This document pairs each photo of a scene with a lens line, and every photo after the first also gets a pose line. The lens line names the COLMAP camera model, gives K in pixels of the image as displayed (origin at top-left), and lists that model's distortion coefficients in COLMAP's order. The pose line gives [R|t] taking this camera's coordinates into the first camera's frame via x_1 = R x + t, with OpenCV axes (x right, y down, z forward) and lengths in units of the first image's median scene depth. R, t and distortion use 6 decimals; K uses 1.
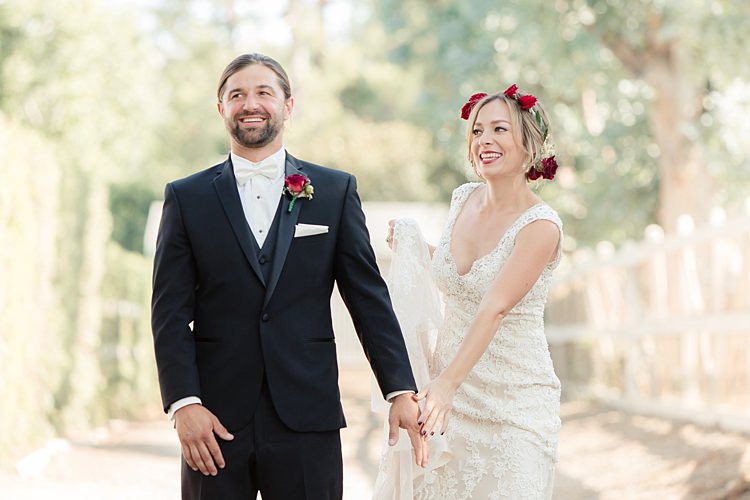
lens RADIAL K [[3734.1, 0, 374.5], [0, 3734.1, 249.8], [0, 0, 1]] dist [-0.089529, 0.000000]
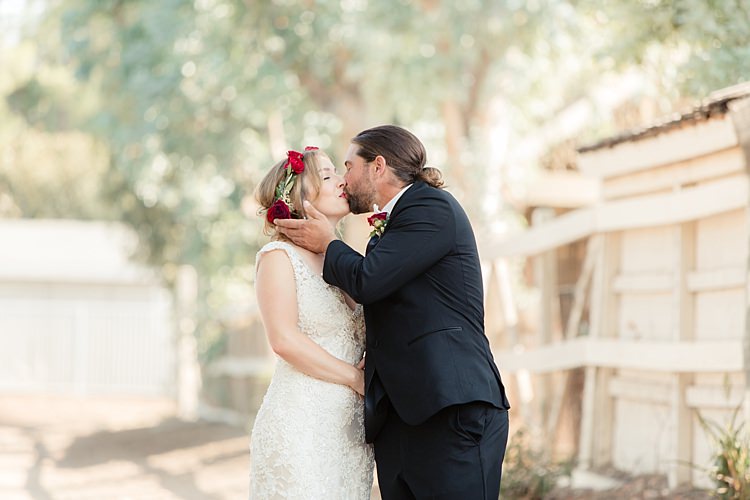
lens RADIAL K [[4191.0, 0, 374.4], [0, 4191.0, 249.6], [0, 0, 1]] dist [-0.528777, 0.000000]
pose [[0.996407, 0.026972, 0.080282, -0.004840], [-0.026658, 0.999632, -0.004982, -0.004260], [-0.080387, 0.002824, 0.996760, -0.111946]]
